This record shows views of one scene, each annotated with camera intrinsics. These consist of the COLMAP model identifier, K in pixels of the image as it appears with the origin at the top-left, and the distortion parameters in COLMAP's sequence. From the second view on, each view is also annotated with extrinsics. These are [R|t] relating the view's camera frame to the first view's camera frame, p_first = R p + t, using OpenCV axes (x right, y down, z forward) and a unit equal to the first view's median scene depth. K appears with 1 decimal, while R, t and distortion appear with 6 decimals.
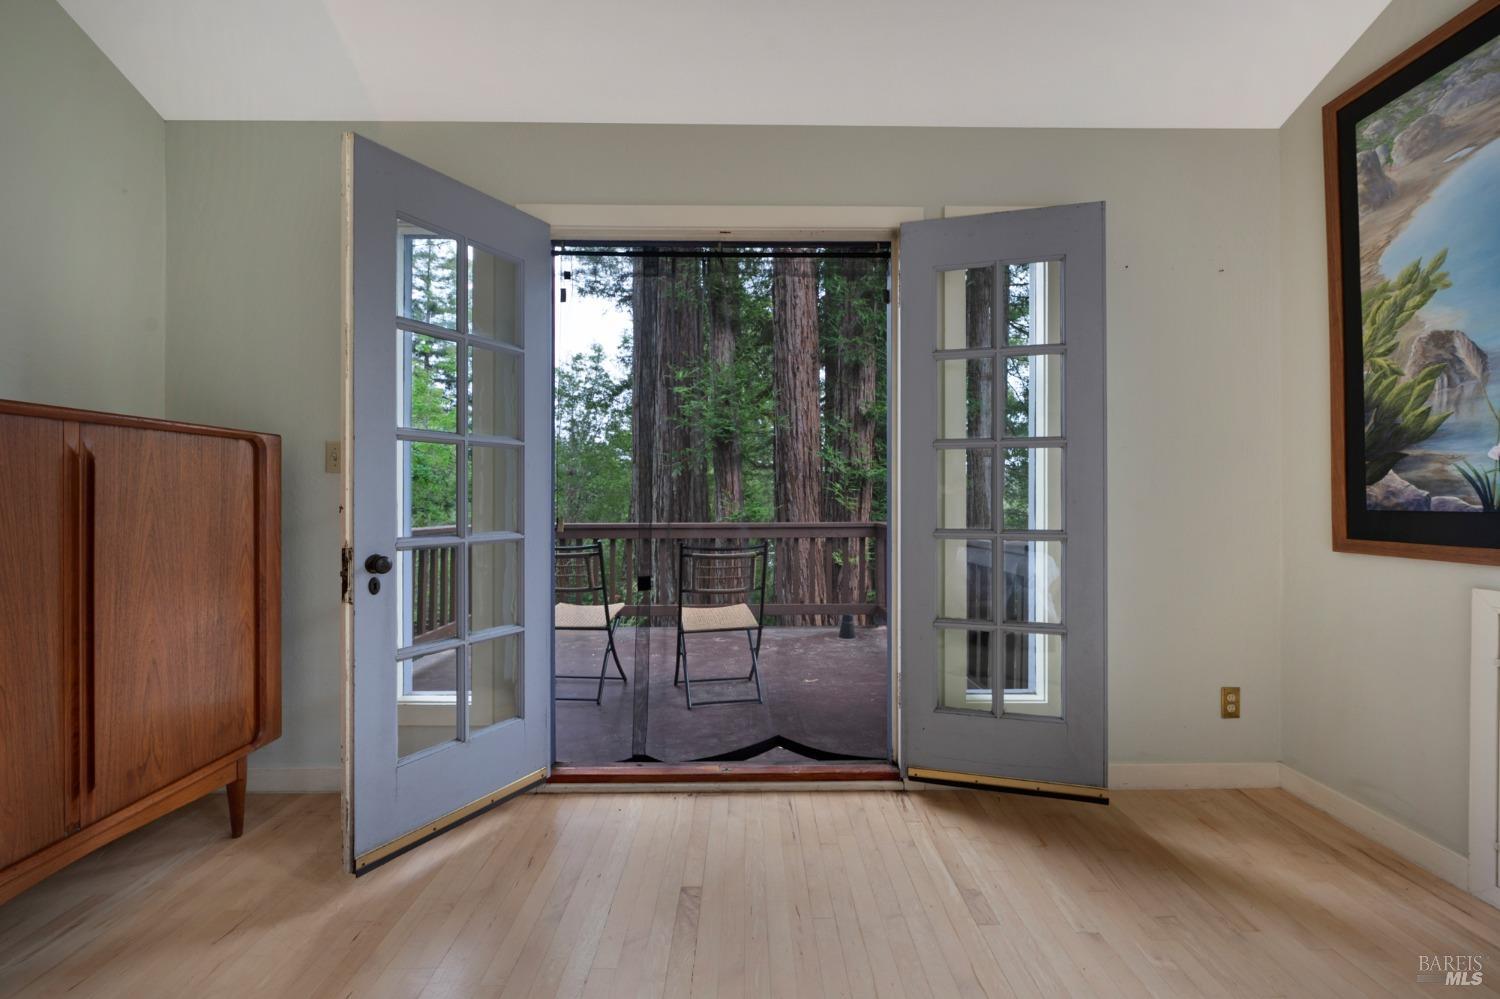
lens RADIAL K [[599.3, 0, 743.2], [0, 599.3, 482.6], [0, 0, 1]] dist [-0.000669, 0.000057]
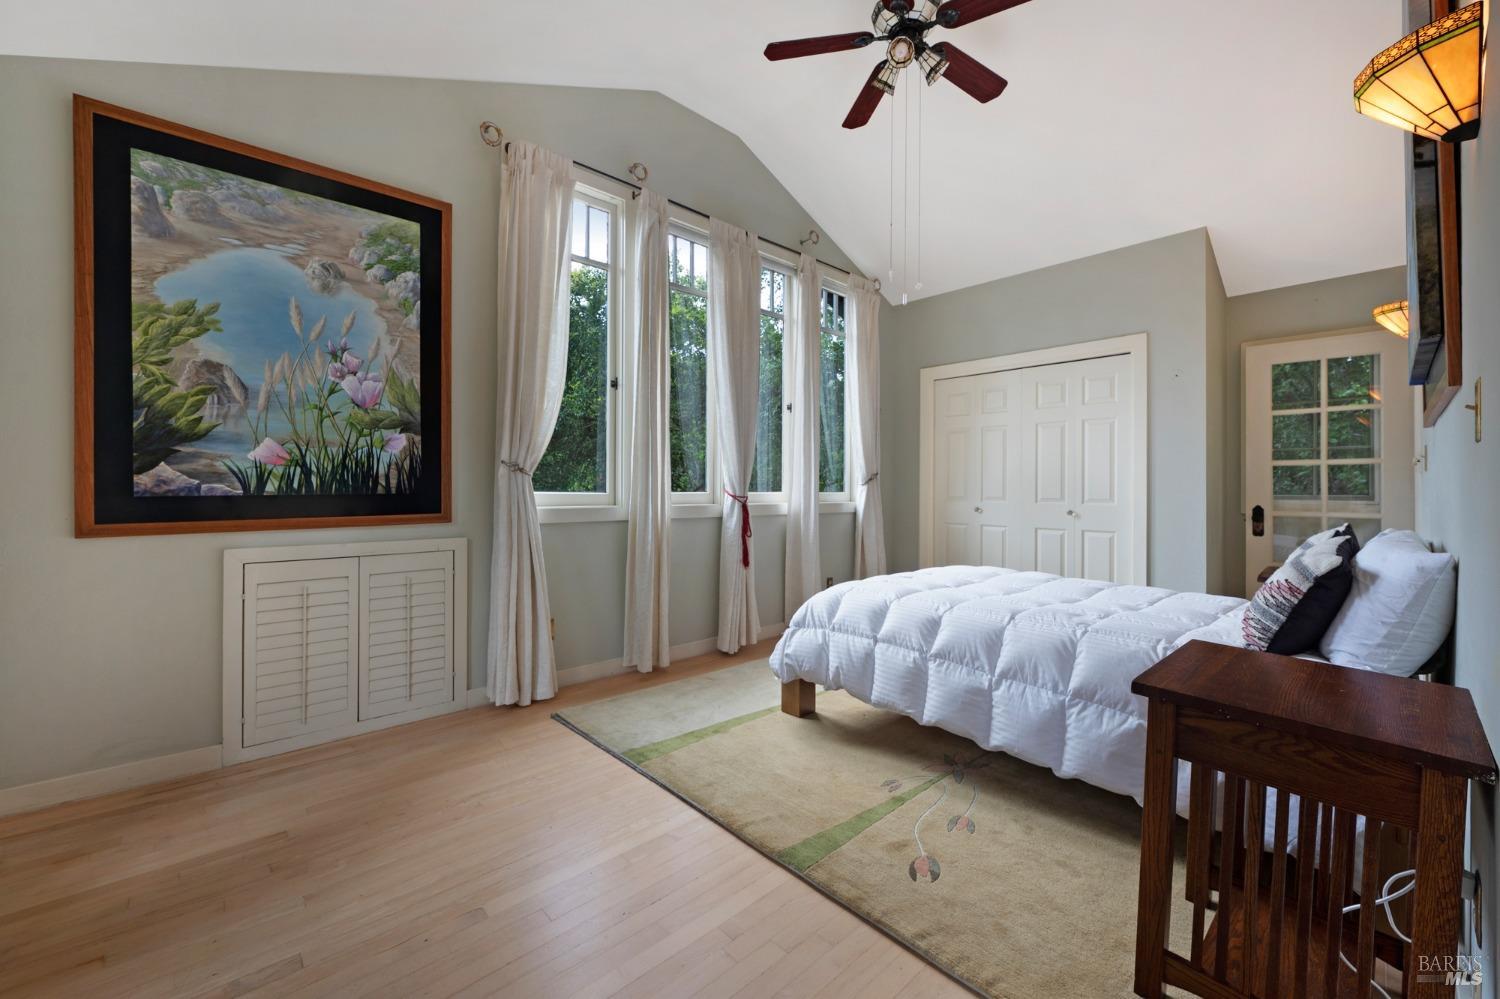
lens RADIAL K [[599.3, 0, 743.2], [0, 599.3, 482.6], [0, 0, 1]] dist [-0.000669, 0.000057]
pose [[-0.677921, 0.012037, 0.735036, -0.585875], [-0.011054, 0.999586, -0.026564, 0.038673], [-0.735052, -0.026133, -0.677507, 0.961849]]
